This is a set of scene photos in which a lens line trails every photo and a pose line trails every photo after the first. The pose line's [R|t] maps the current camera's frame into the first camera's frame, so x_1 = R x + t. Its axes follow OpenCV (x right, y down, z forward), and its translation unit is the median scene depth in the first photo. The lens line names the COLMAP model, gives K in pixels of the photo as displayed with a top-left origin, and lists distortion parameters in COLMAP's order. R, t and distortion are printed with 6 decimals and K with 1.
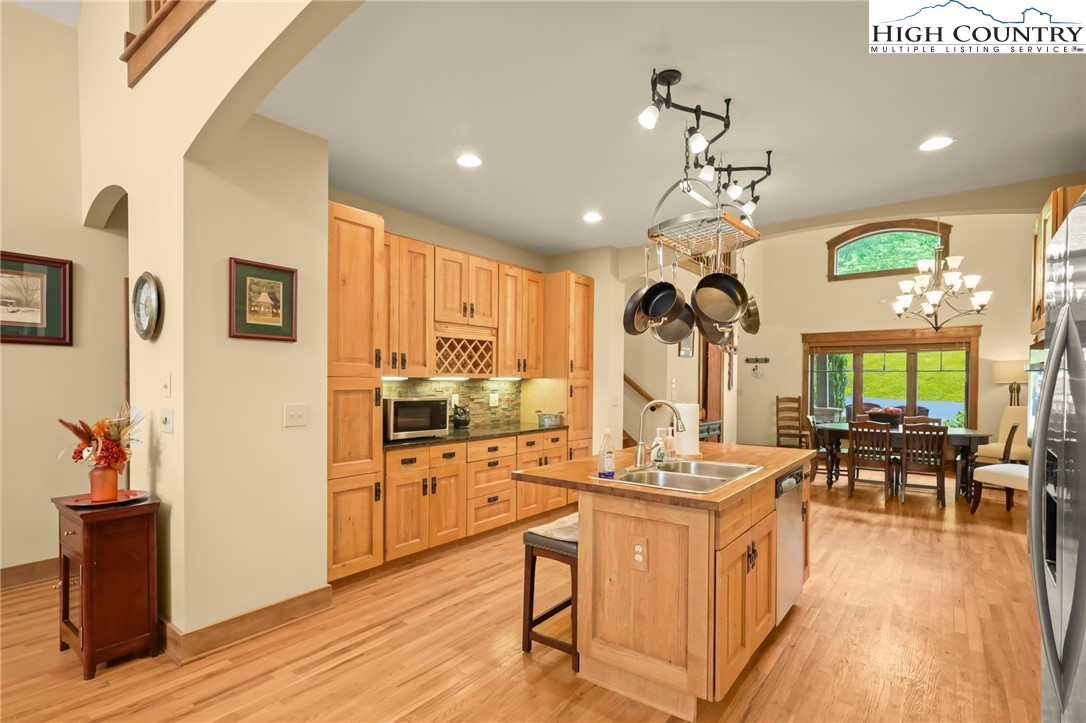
lens RADIAL K [[519.2, 0, 543.7], [0, 519.2, 395.7], [0, 0, 1]] dist [-0.002131, 0.002806]
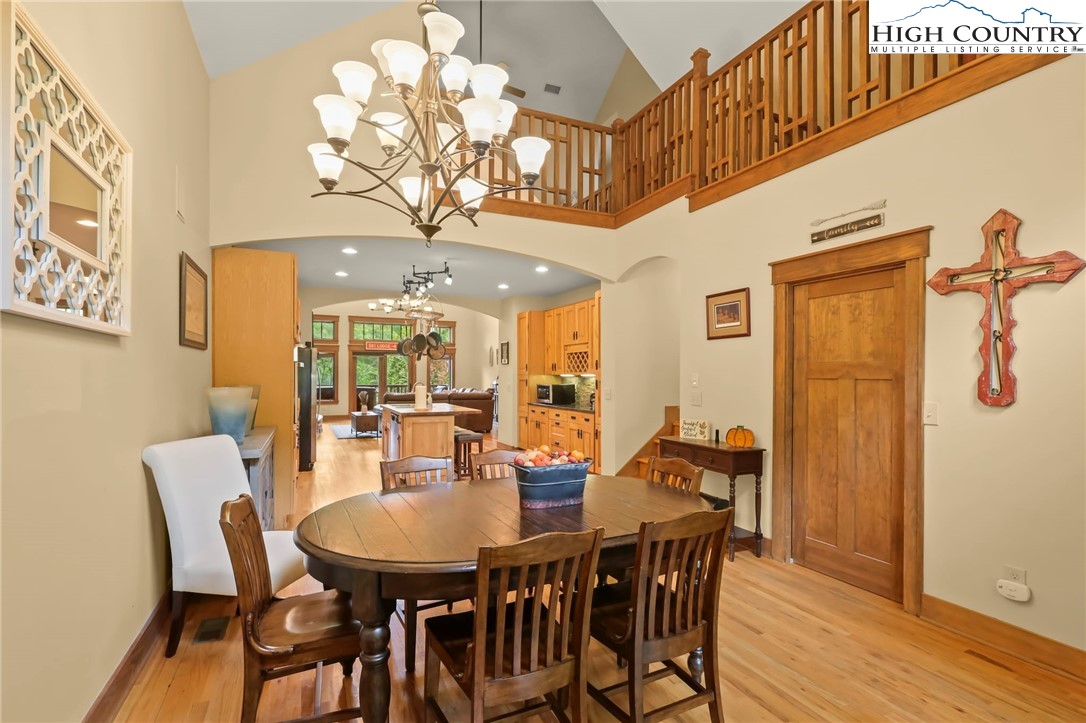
lens RADIAL K [[519.2, 0, 536.9], [0, 519.2, 368.0], [0, 0, 1]] dist [-0.002131, 0.002806]
pose [[-0.473919, -0.019114, -0.880361, 1.390548], [-0.030970, 0.999508, -0.005029, -0.042895], [0.880024, 0.024881, -0.474277, 1.652841]]
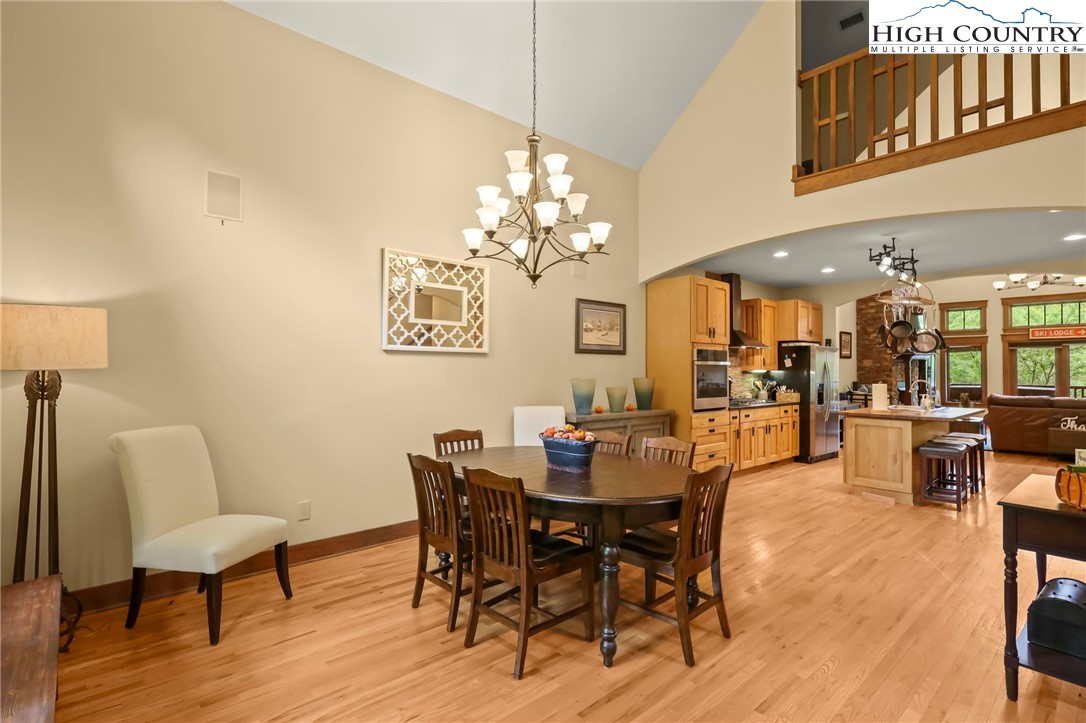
lens RADIAL K [[519.2, 0, 539.9], [0, 519.2, 362.0], [0, 0, 1]] dist [-0.002131, 0.002806]
pose [[-0.981407, -0.004638, 0.191880, 0.846264], [-0.002150, 0.999911, 0.013173, -0.059183], [-0.191924, 0.012516, -0.981330, 2.084105]]
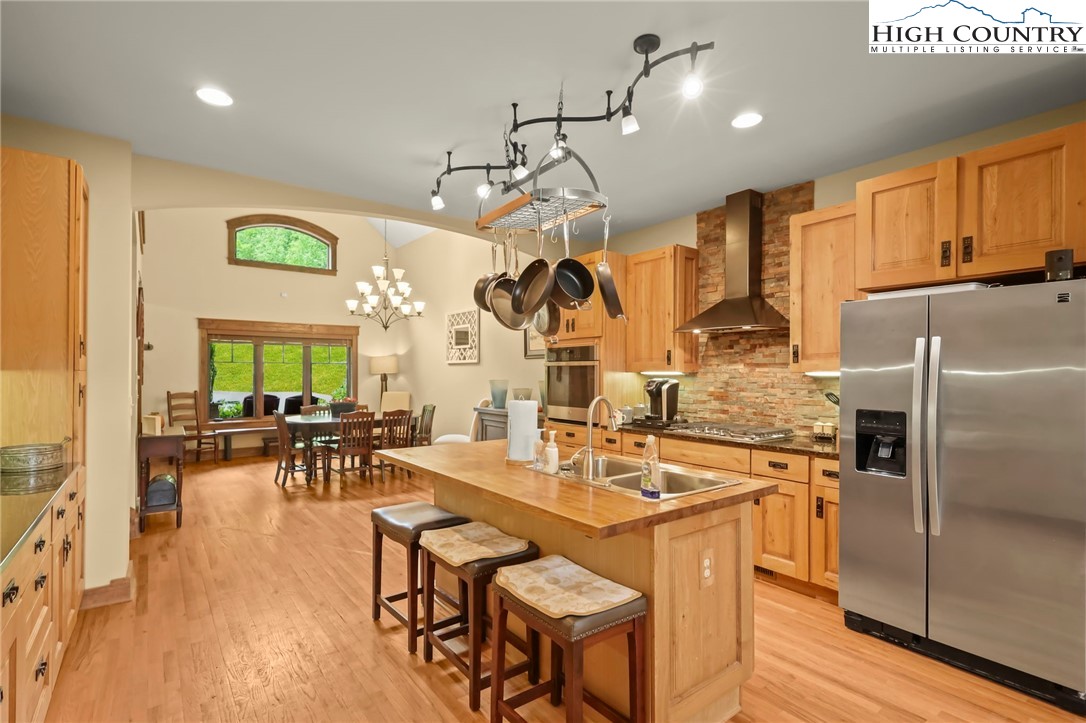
lens RADIAL K [[519.2, 0, 535.7], [0, 519.2, 368.4], [0, 0, 1]] dist [-0.002131, 0.002806]
pose [[0.278618, 0.005094, 0.960389, -0.358013], [0.028044, 0.999516, -0.013437, -0.017793], [-0.959993, 0.030677, 0.278340, 0.478669]]
